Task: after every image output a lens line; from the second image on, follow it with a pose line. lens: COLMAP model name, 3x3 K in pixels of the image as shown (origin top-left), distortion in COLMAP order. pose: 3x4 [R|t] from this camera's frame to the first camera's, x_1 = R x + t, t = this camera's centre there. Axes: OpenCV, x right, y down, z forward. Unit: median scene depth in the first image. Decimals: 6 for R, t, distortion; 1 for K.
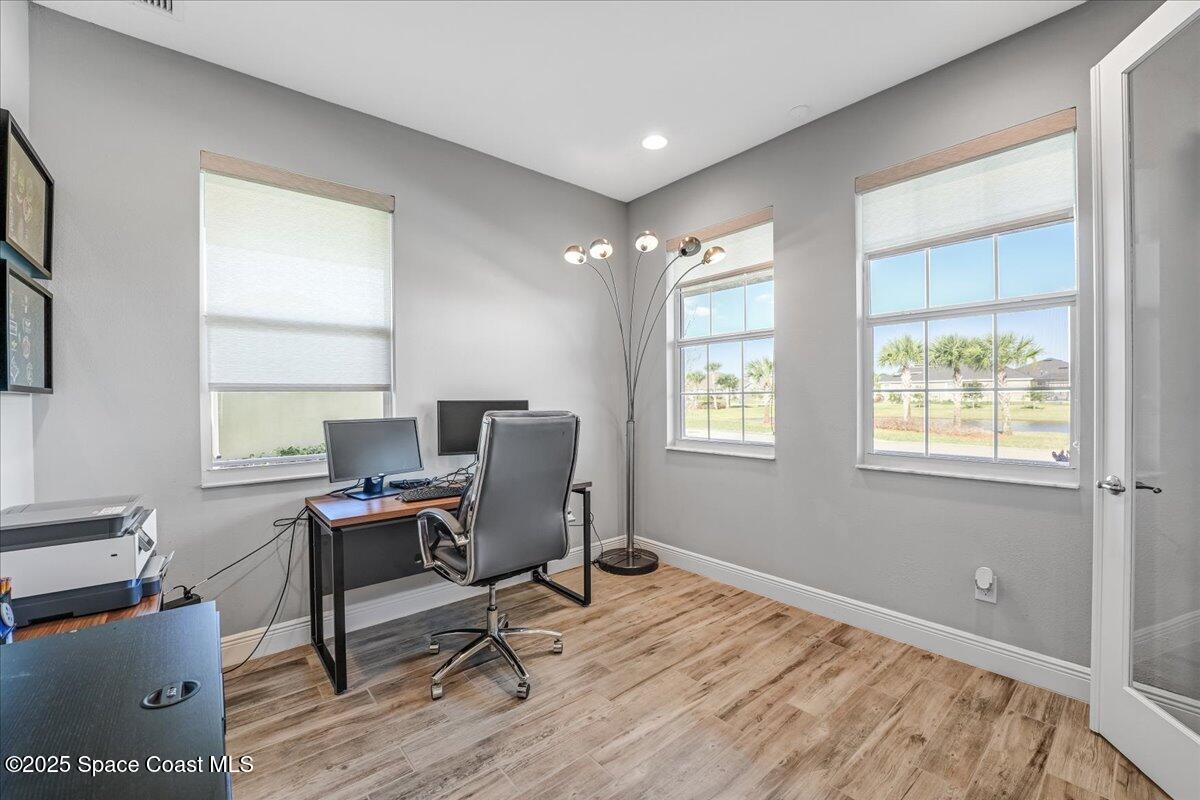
lens RADIAL K [[494.8, 0, 589.9], [0, 494.8, 406.1], [0, 0, 1]] dist [-0.026871, 0.003488]
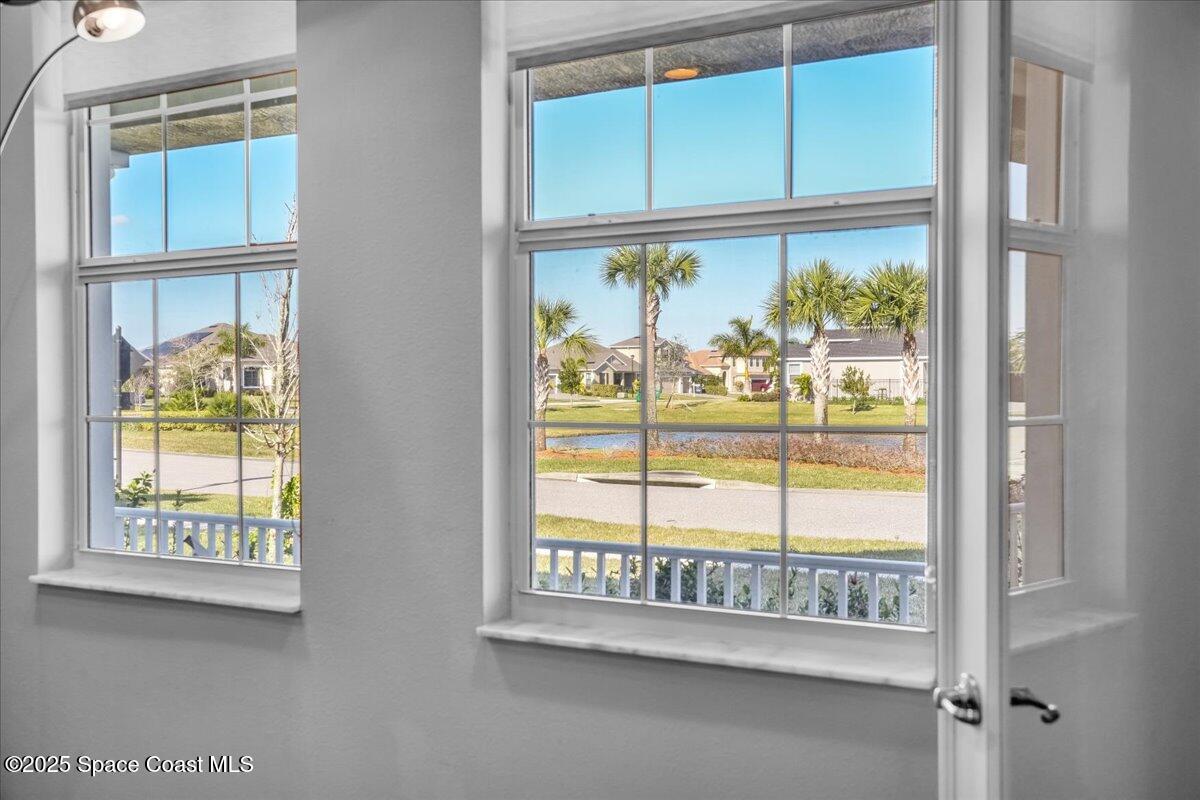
lens RADIAL K [[1179.5, 0, 600.6], [0, 1179.5, 397.8], [0, 0, 1]] dist [-0.002704, 0.000000]
pose [[0.928785, 0.001366, 0.370615, 0.213771], [0.002060, 0.999959, -0.008848, -0.030992], [-0.370612, 0.008981, 0.928744, 0.106626]]
